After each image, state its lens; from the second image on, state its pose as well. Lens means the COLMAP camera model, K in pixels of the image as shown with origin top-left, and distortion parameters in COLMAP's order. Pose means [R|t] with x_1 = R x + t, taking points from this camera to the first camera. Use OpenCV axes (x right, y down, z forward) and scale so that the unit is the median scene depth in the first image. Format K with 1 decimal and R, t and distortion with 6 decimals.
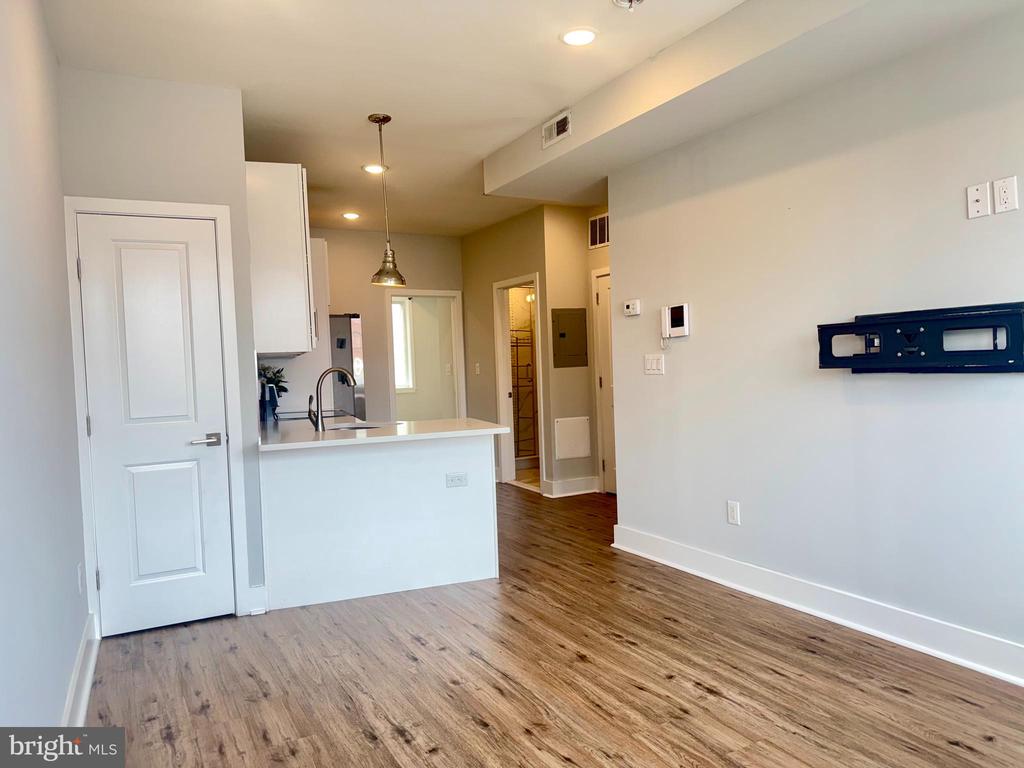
lens RADIAL K [[715.1, 0, 511.1], [0, 715.1, 389.1], [0, 0, 1]] dist [0.108286, -0.162592]
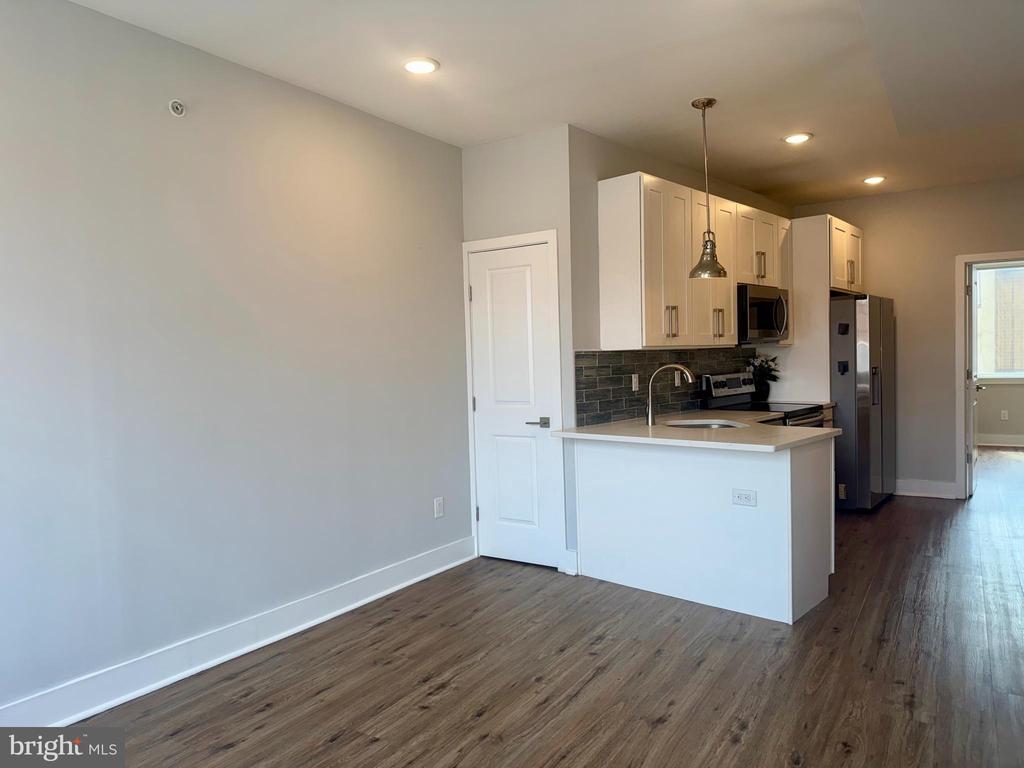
lens RADIAL K [[717.8, 0, 512.0], [0, 717.8, 384.0], [0, 0, 1]] dist [0.109818, -0.149328]
pose [[0.493660, 0.057522, -0.867751, 0.662094], [-0.025232, 0.998337, 0.051824, -0.061281], [0.869289, -0.003689, 0.494291, 0.377656]]
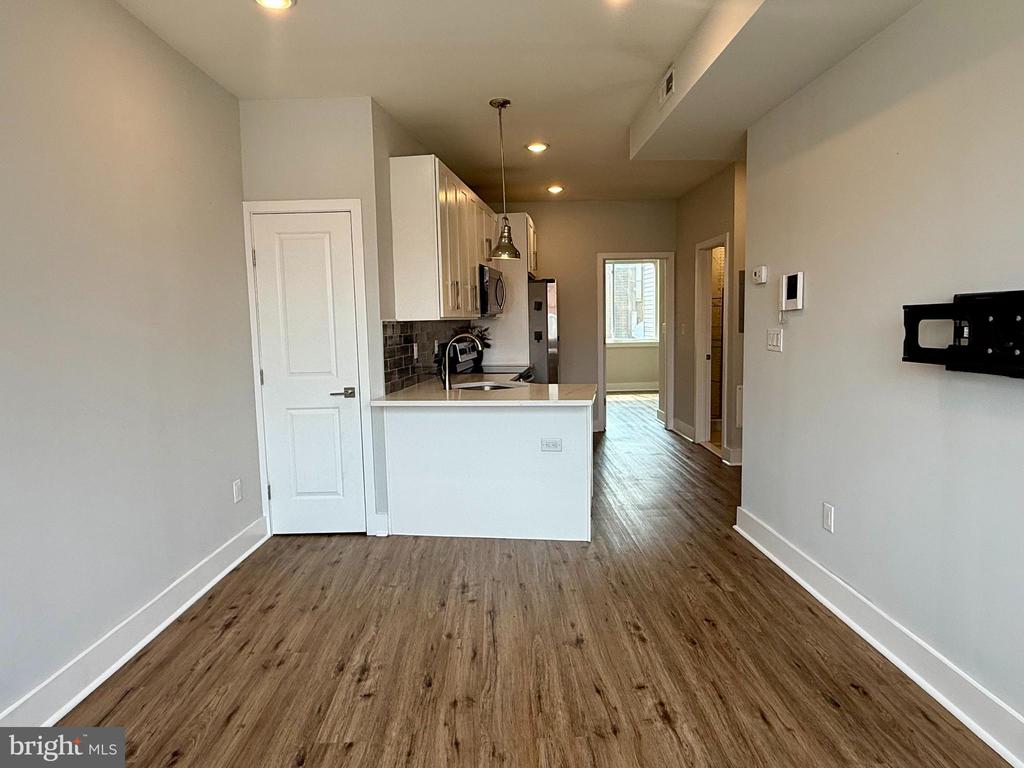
lens RADIAL K [[633.2, 0, 509.2], [0, 633.2, 381.0], [0, 0, 1]] dist [0.009069, 0.002255]
pose [[0.887148, 0.062619, -0.457216, 0.348311], [-0.028512, 0.996296, 0.081128, -0.048584], [0.460602, -0.058936, 0.885648, 0.183949]]
